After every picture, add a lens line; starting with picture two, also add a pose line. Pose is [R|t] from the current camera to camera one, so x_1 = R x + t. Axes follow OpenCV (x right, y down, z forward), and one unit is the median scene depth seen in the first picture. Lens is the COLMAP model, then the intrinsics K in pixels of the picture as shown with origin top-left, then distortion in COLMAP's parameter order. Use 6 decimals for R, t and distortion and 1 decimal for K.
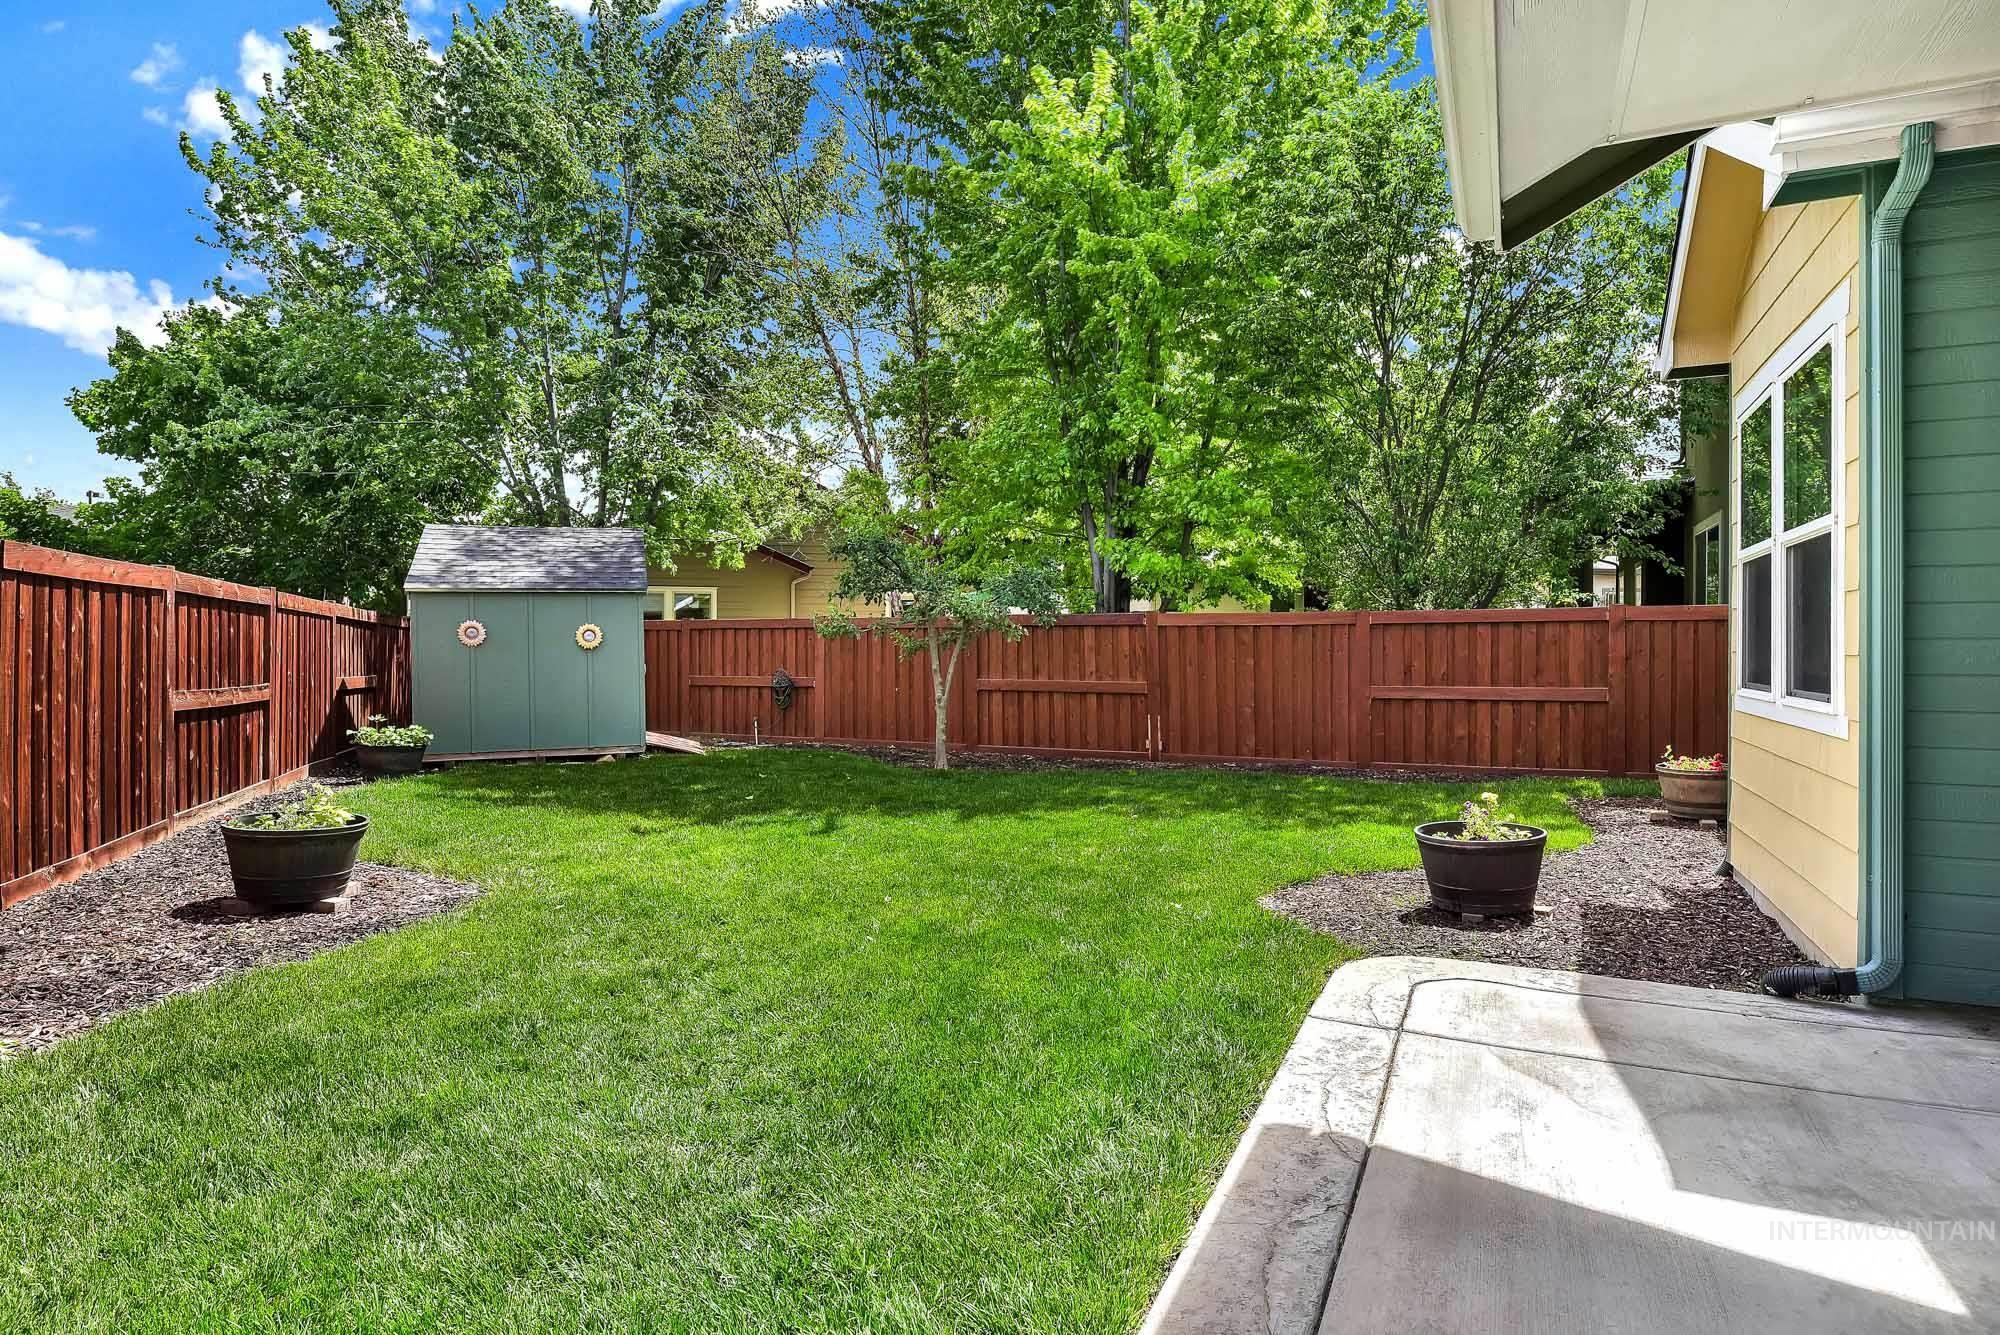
lens RADIAL K [[1094.3, 0, 1038.5], [0, 1094.3, 649.1], [0, 0, 1]] dist [-0.000872, 0.014565]
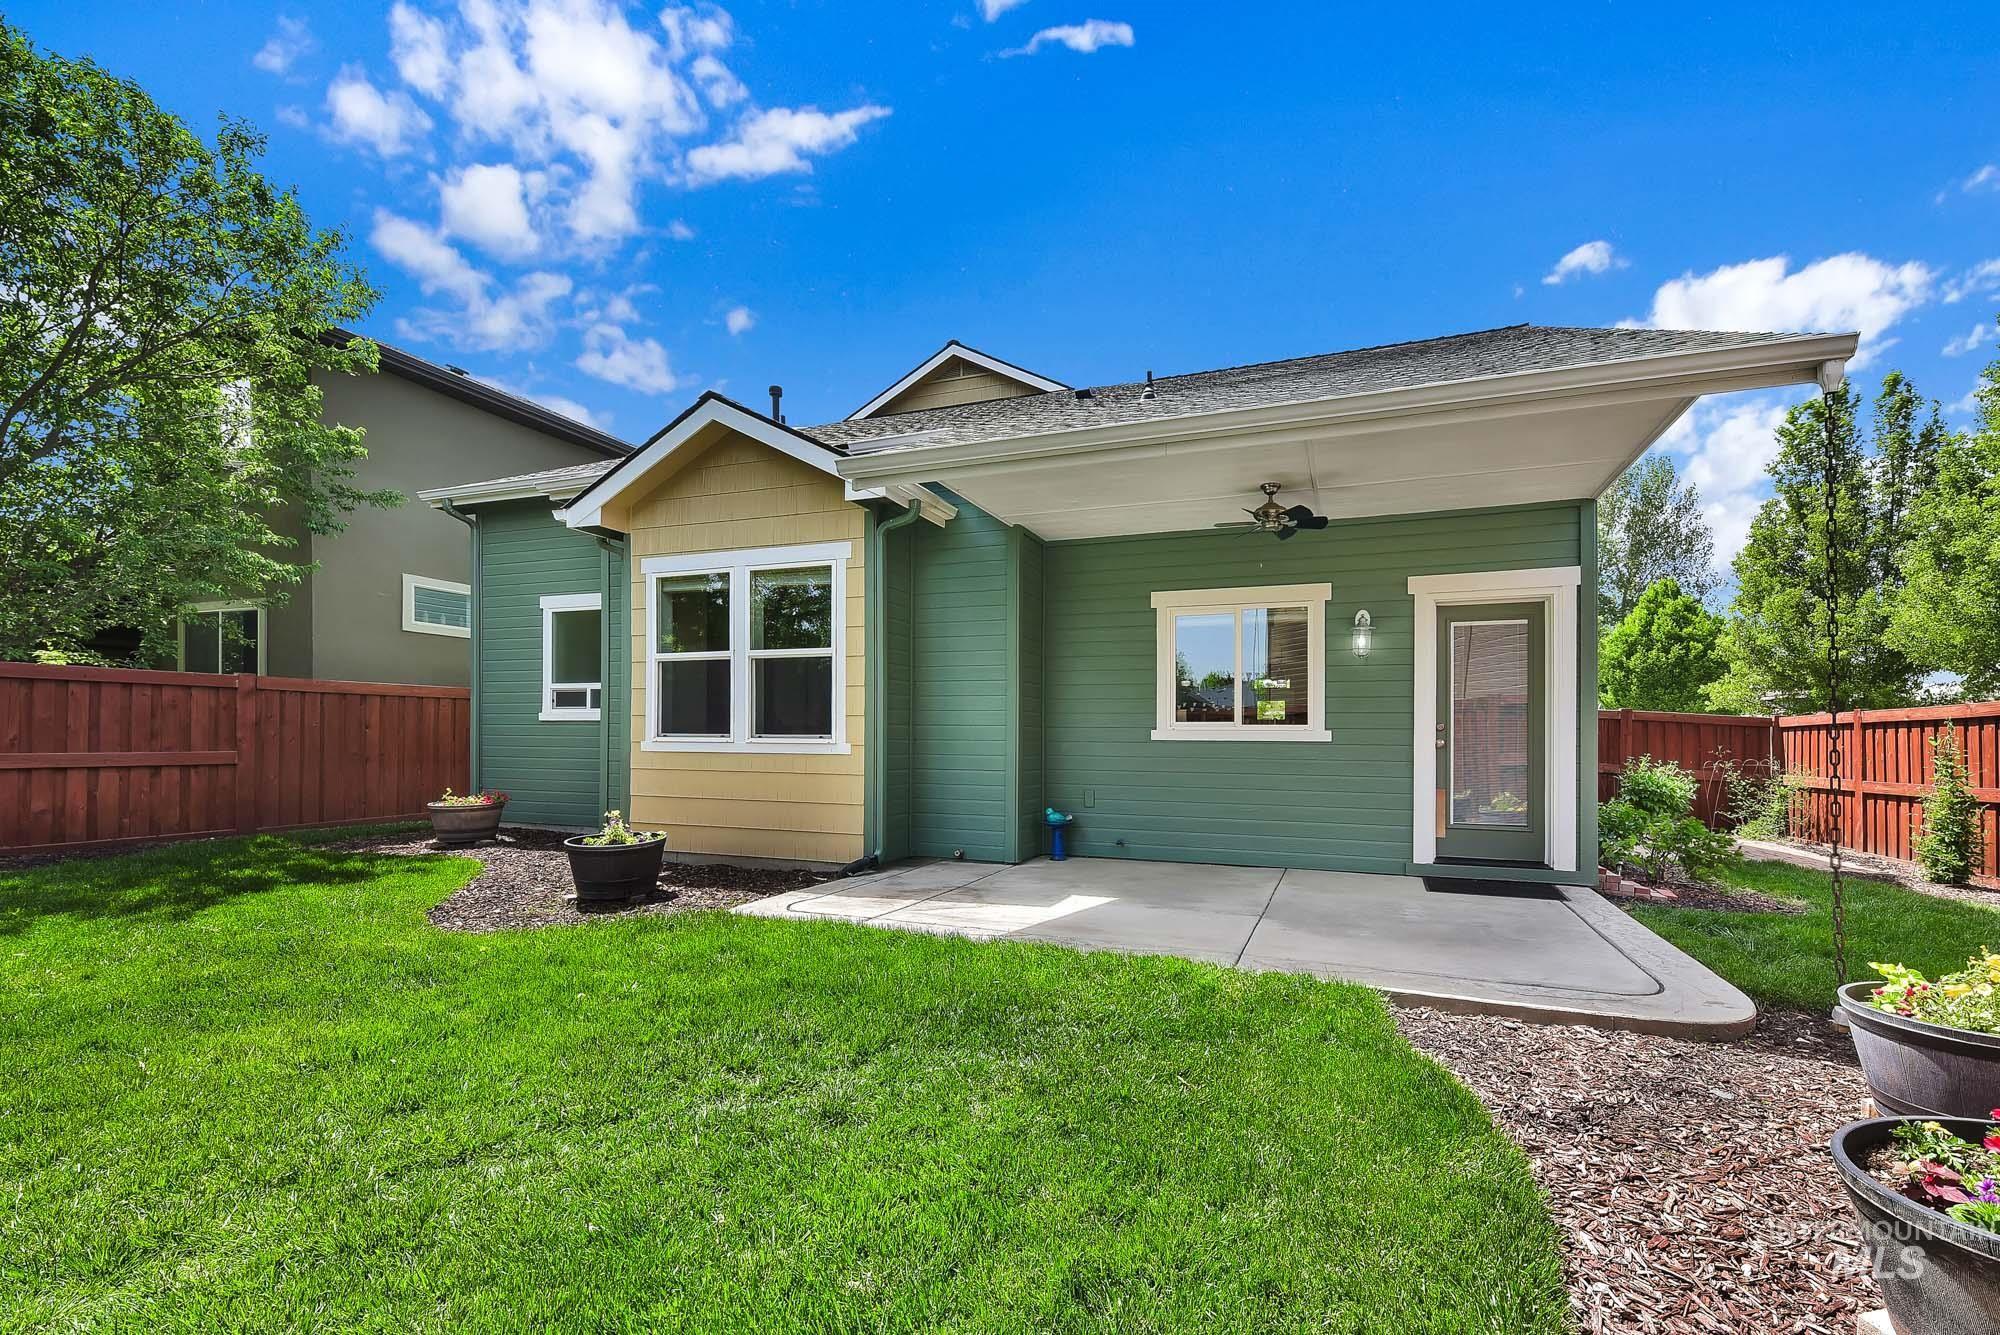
lens RADIAL K [[799.2, 0, 1068.4], [0, 799.2, 730.7], [0, 0, 1]] dist [0.002130, -0.000010]
pose [[-0.070690, 0.011428, 0.997433, -0.302681], [-0.007497, 0.999900, -0.011988, 0.018252], [-0.997470, -0.008325, -0.070597, 0.240331]]
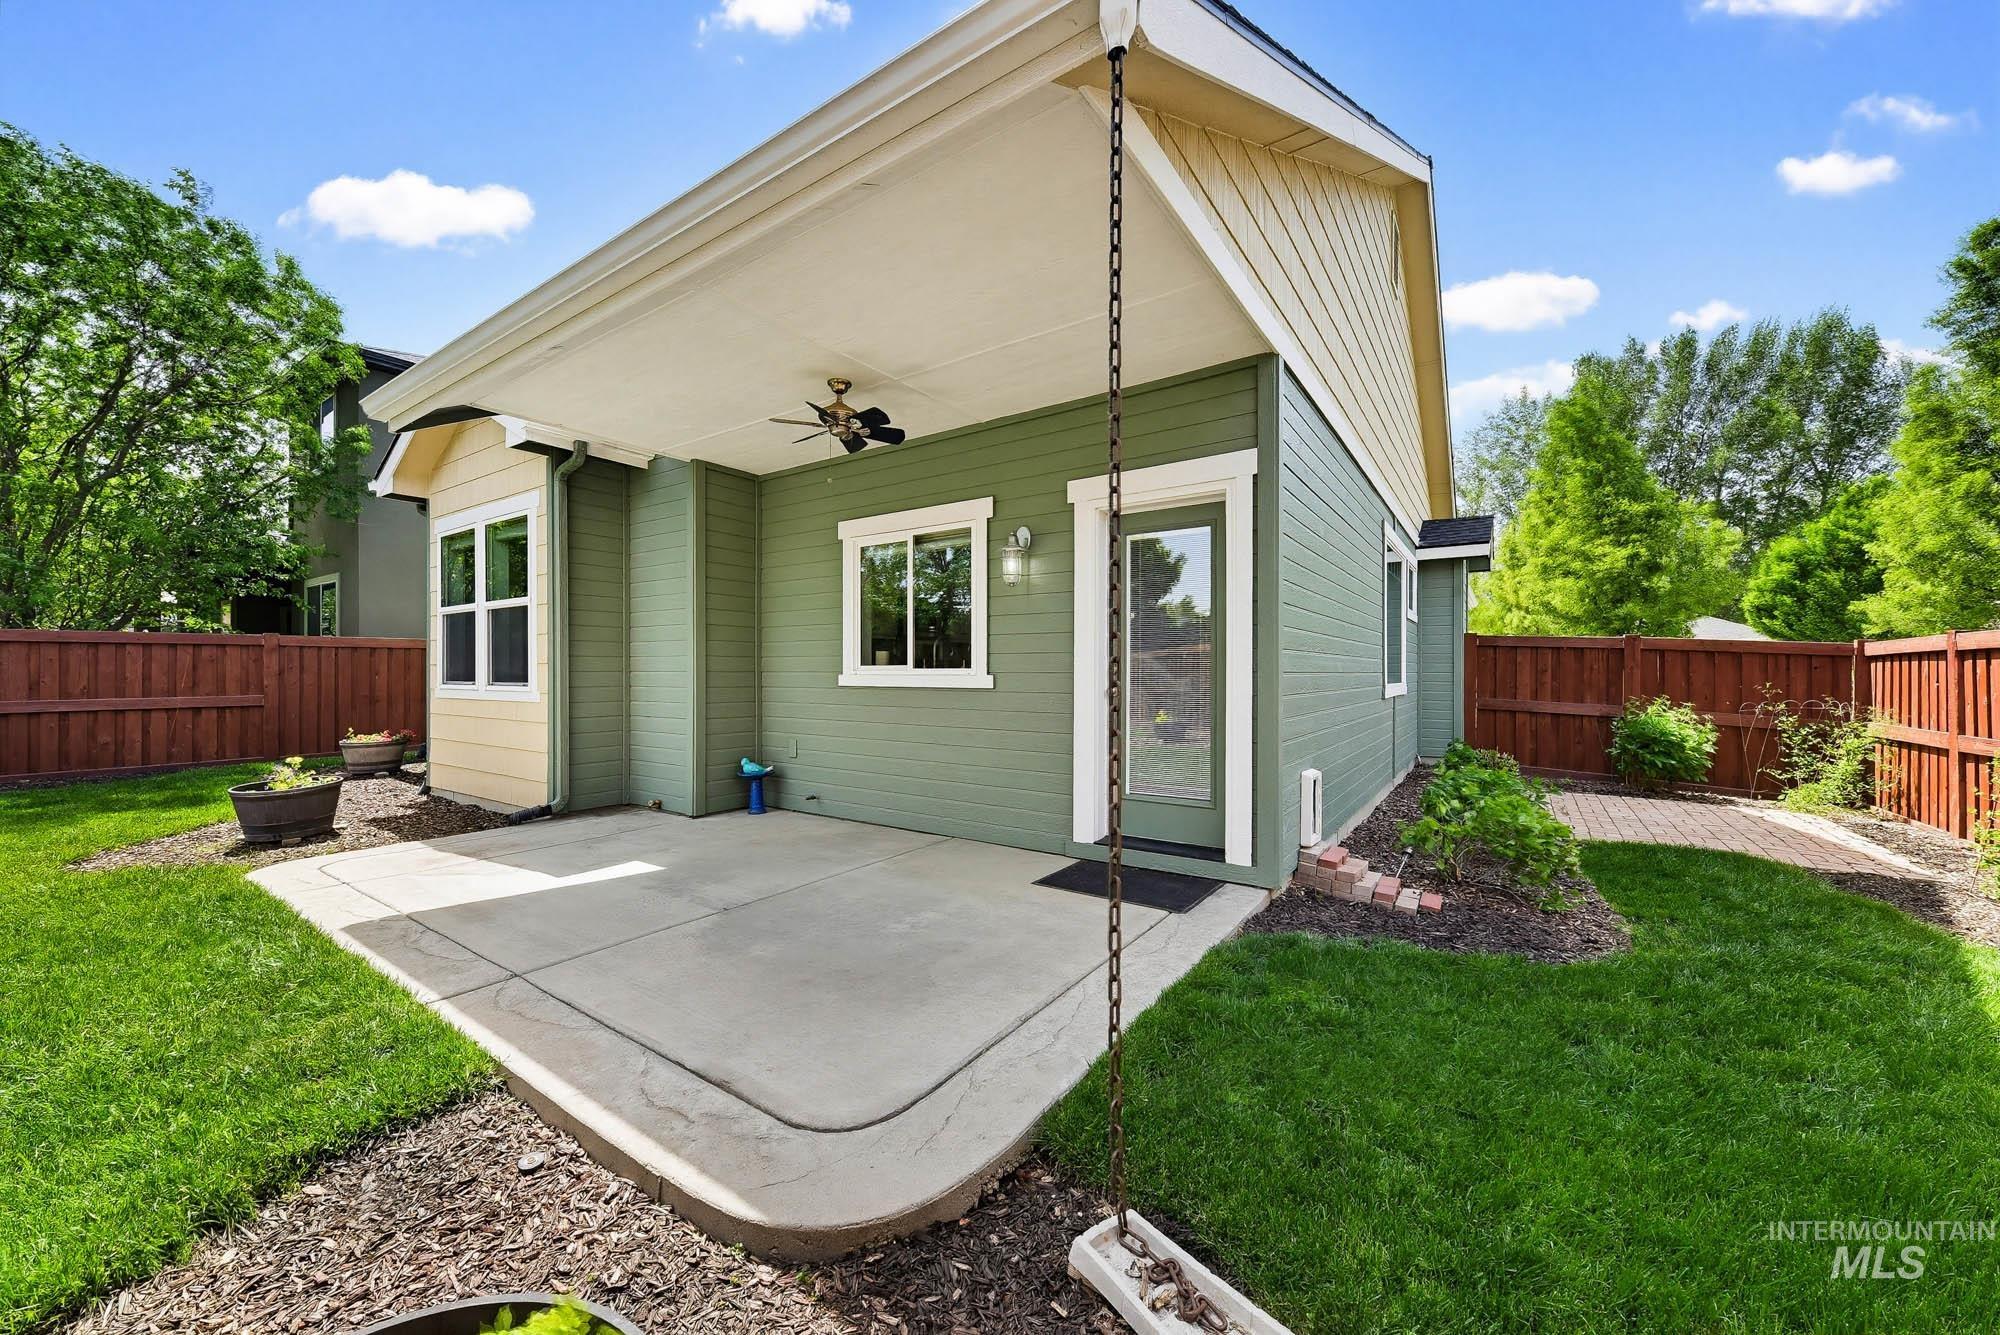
lens RADIAL K [[727.0, 0, 1000.0], [0, 727.0, 667.5], [0, 0, 1]] dist [0.001756, -0.003307]
pose [[0.193903, 0.005873, 0.981003, -0.173968], [0.002011, 0.999978, -0.006384, 0.008578], [-0.981019, 0.003211, 0.193887, -0.059928]]
